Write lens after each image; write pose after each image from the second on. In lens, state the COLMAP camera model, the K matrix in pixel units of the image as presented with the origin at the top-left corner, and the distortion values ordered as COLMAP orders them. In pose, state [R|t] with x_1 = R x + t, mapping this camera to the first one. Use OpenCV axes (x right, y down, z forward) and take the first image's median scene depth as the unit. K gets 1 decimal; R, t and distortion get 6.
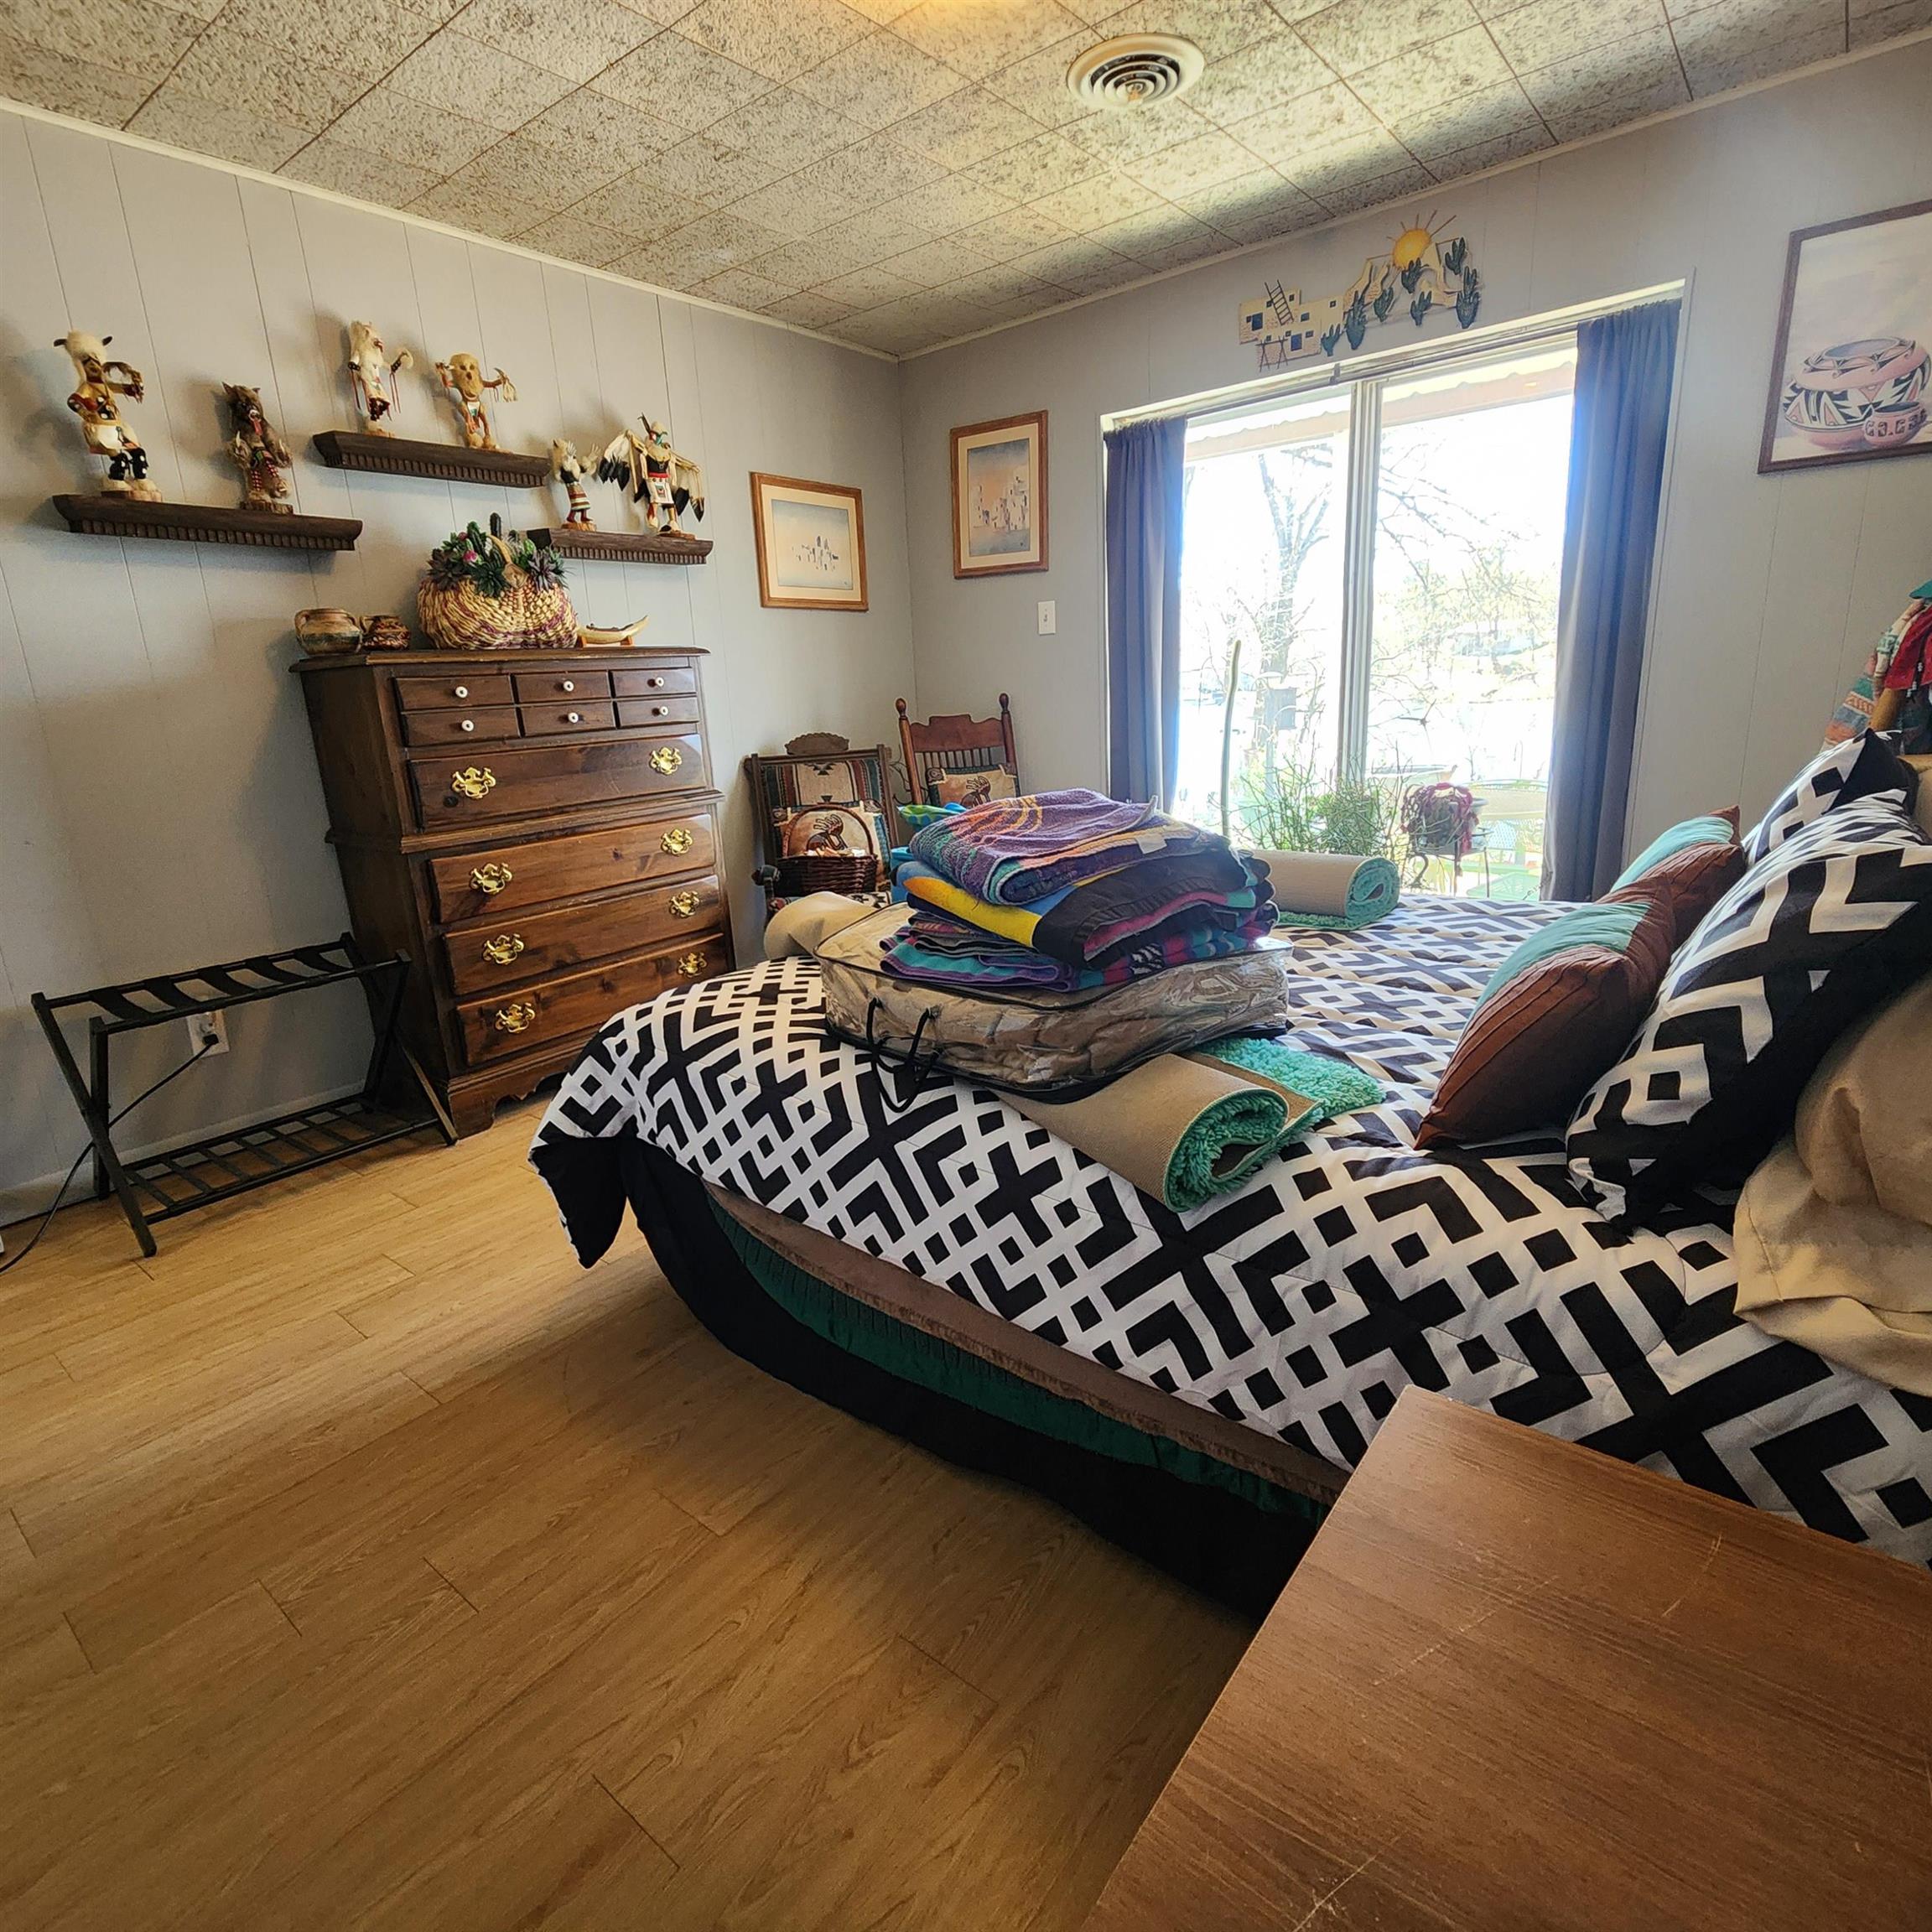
lens RADIAL K [[1057.2, 0, 959.5], [0, 1057.2, 960.5], [0, 0, 1]] dist [0.007399, -0.004051]
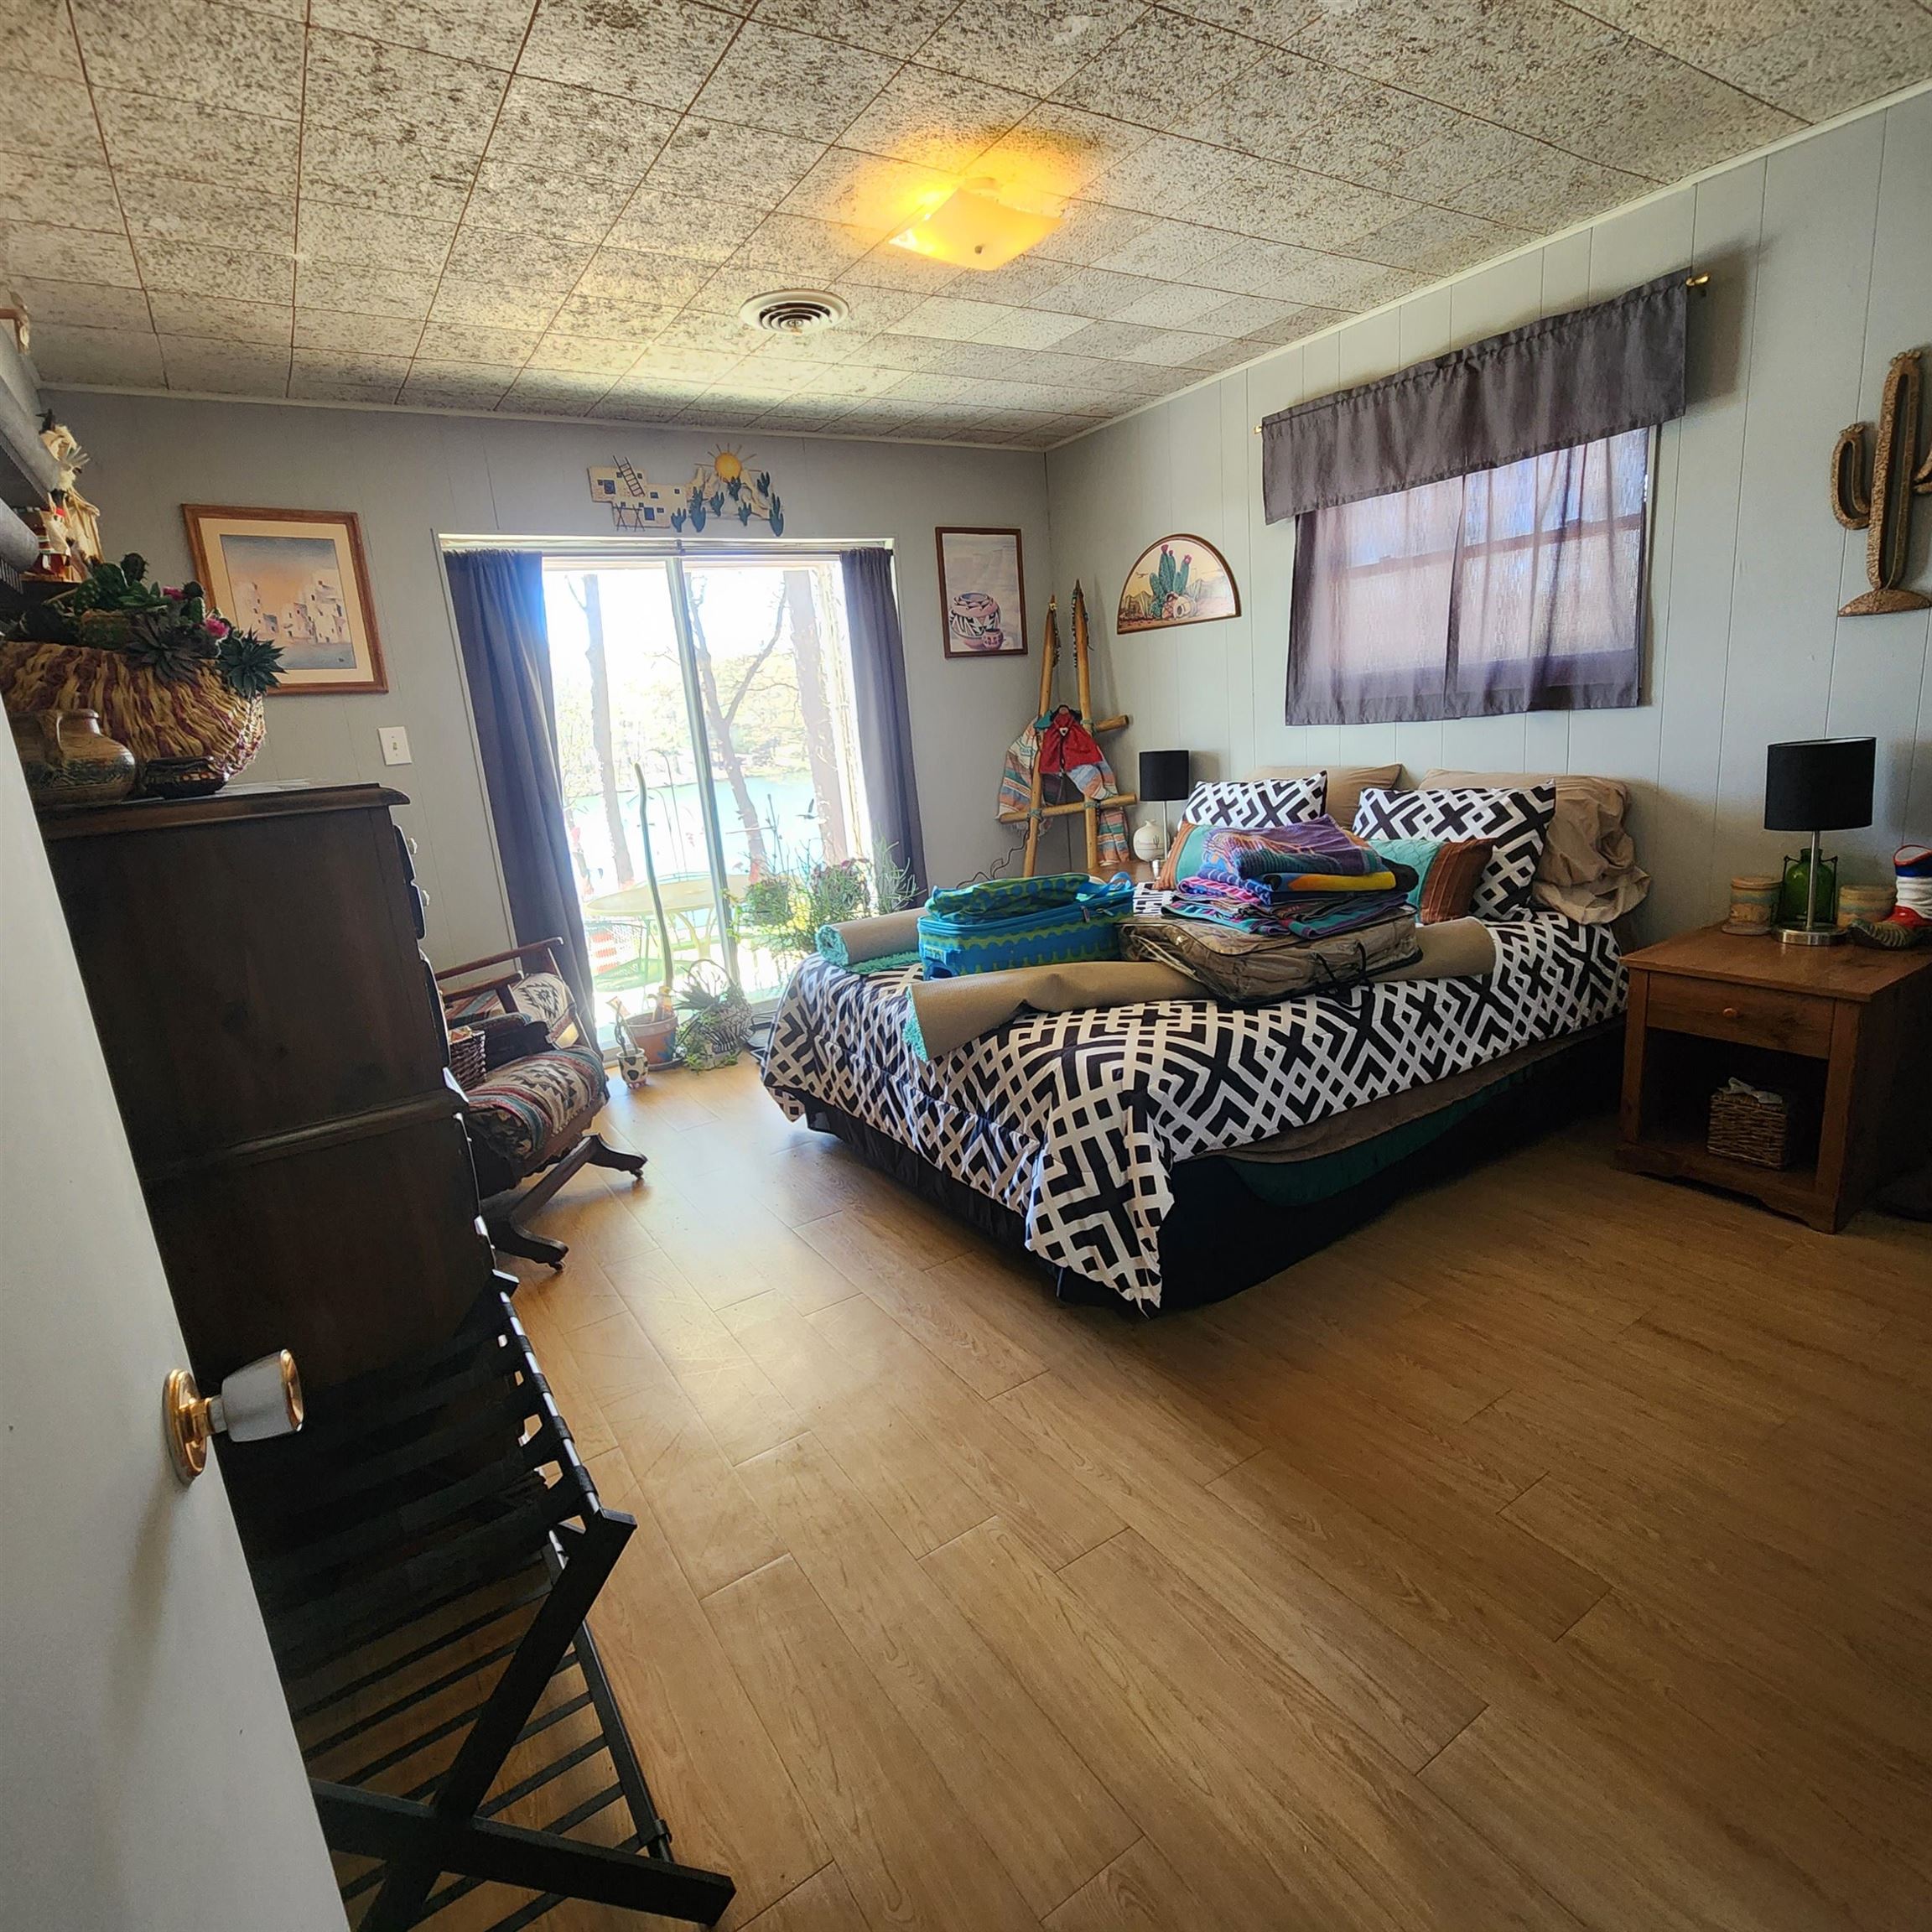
lens RADIAL K [[1057.2, 0, 962.4], [0, 1057.2, 968.8], [0, 0, 1]] dist [0.007399, -0.004051]
pose [[0.312765, -0.198316, 0.928896, -0.841504], [0.309533, 0.945855, 0.097715, -0.128626], [-0.897979, 0.256963, 0.357216, 0.446247]]
